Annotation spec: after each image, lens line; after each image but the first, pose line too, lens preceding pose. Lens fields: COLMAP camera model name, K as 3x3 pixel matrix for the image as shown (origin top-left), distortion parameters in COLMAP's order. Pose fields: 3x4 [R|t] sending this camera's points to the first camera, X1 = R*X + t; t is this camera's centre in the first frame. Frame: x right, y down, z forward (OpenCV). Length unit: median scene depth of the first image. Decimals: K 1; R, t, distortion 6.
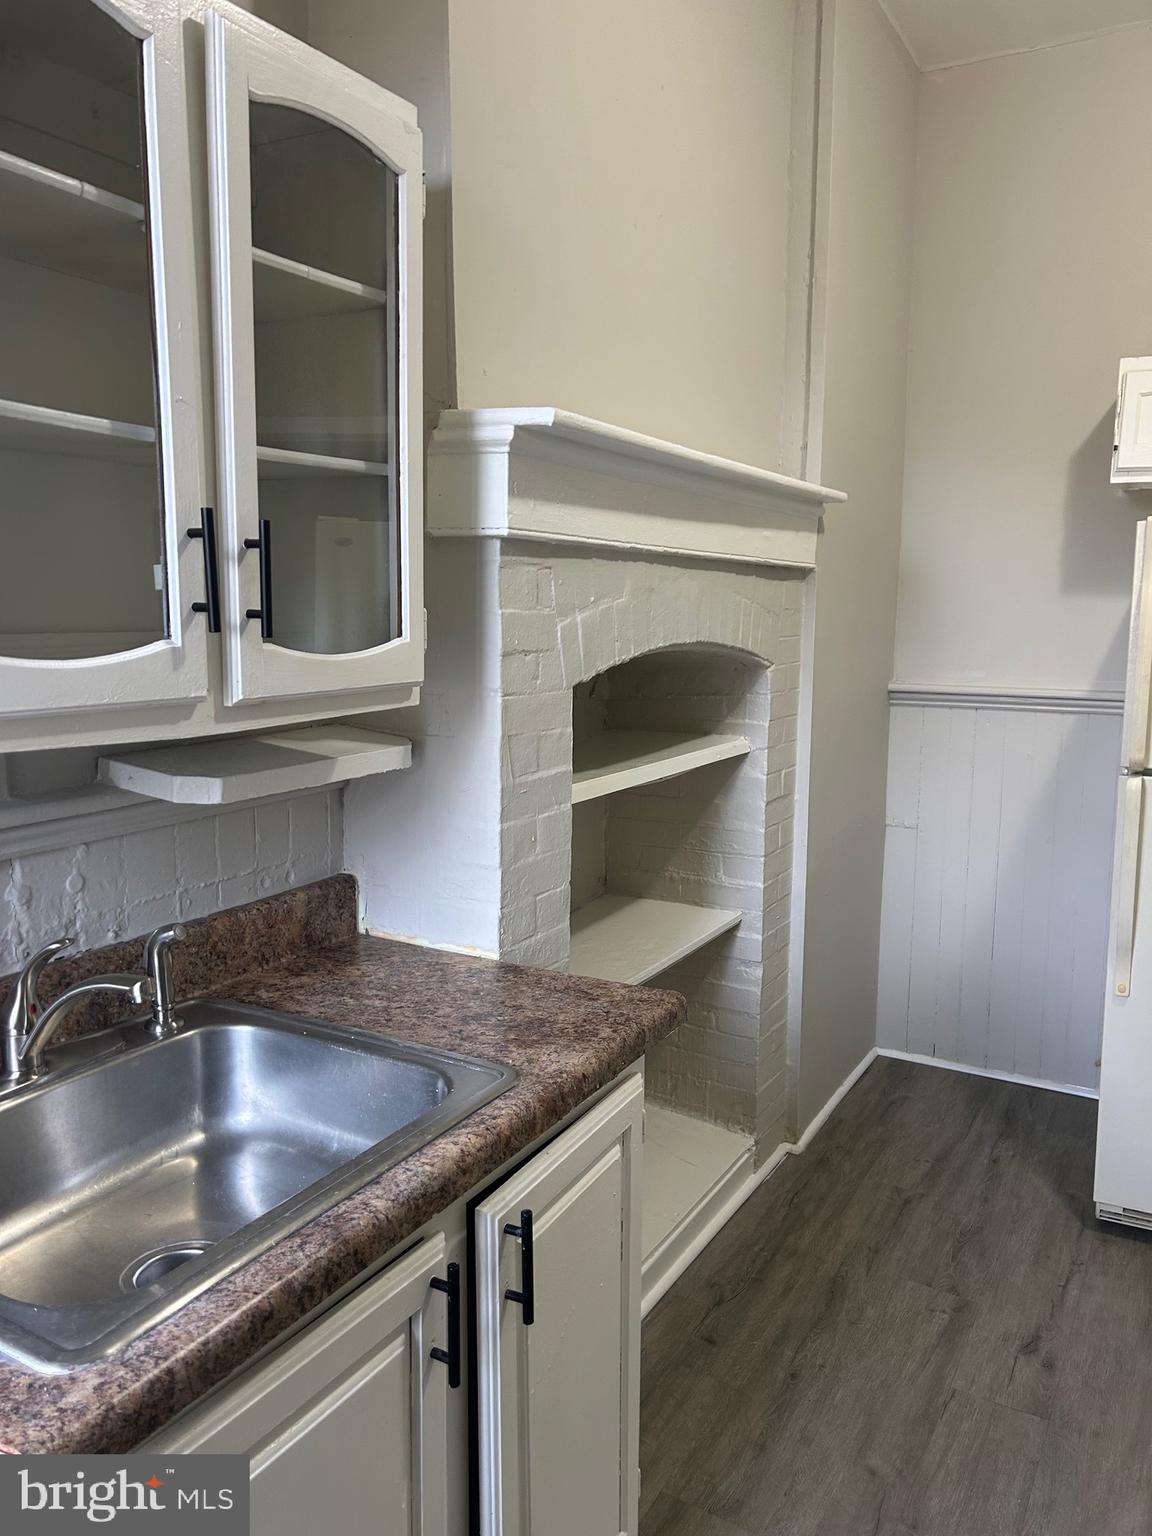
lens RADIAL K [[1132.6, 0, 579.7], [0, 1132.6, 775.1], [0, 0, 1]] dist [0.056130, -0.065423]
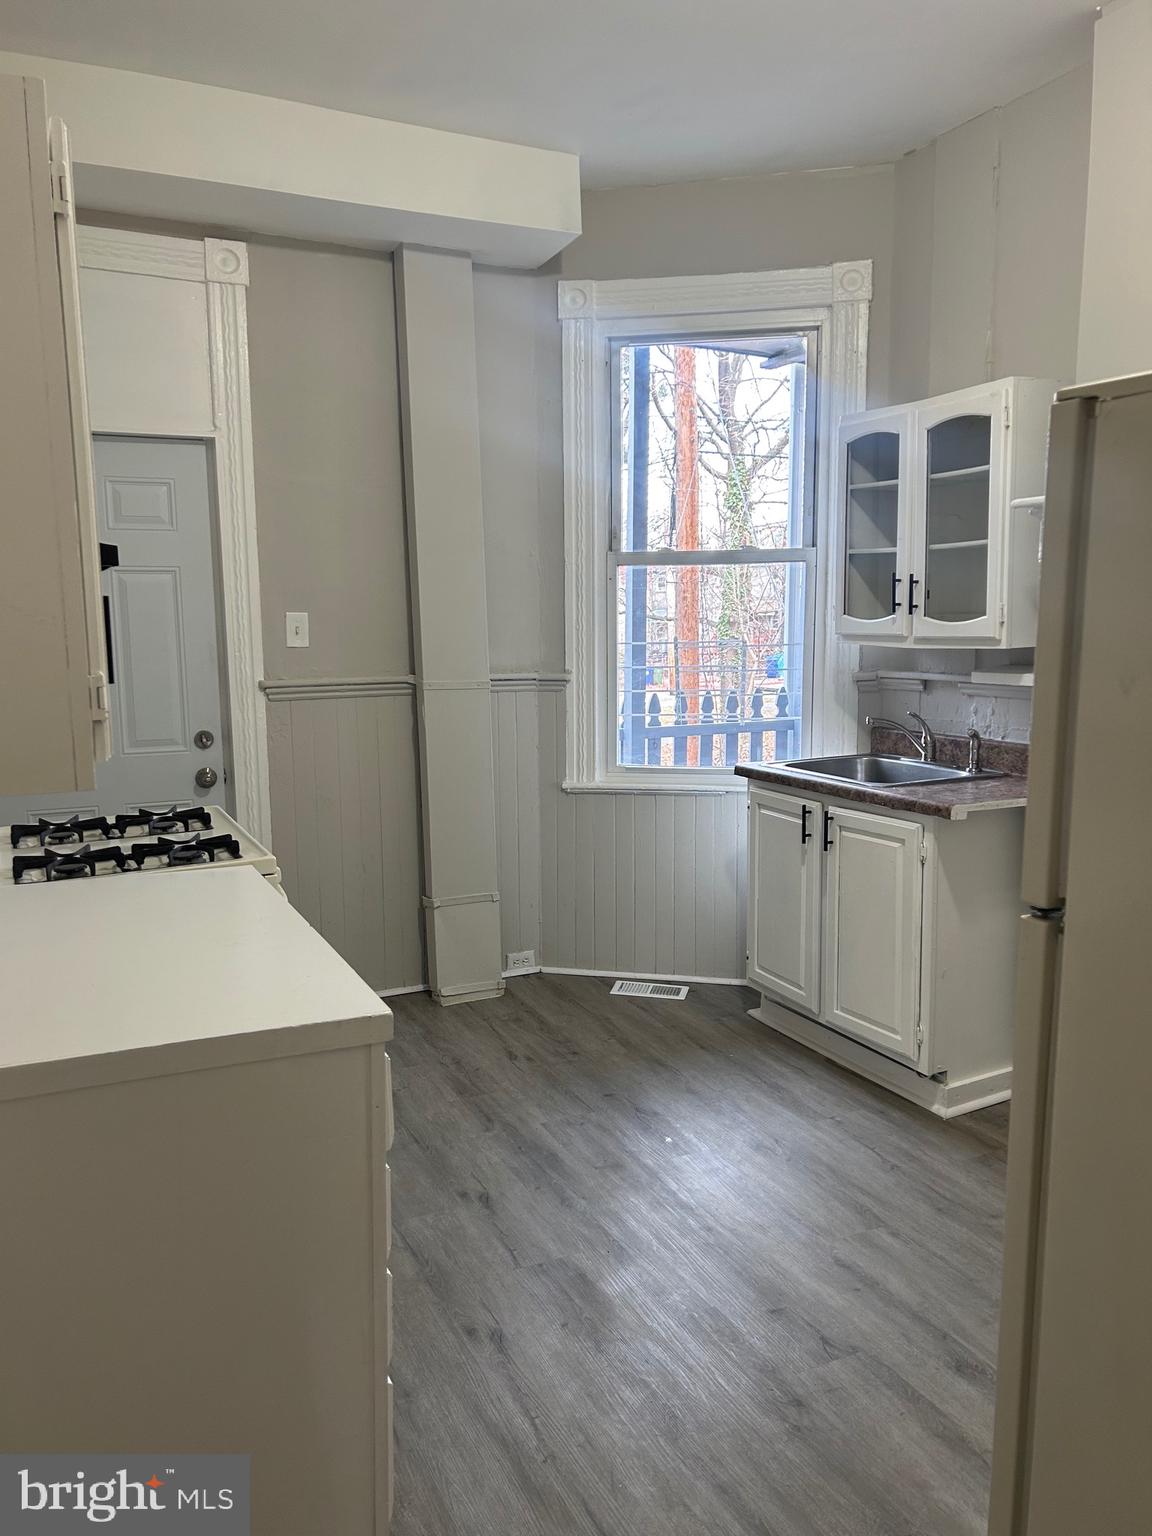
lens RADIAL K [[1132.6, 0, 579.7], [0, 1132.6, 775.1], [0, 0, 1]] dist [0.056130, -0.065423]
pose [[-0.558368, 0.118882, -0.821031, 1.788246], [-0.115151, 0.968992, 0.218618, -0.179281], [0.821563, 0.216612, -0.527365, 1.316502]]
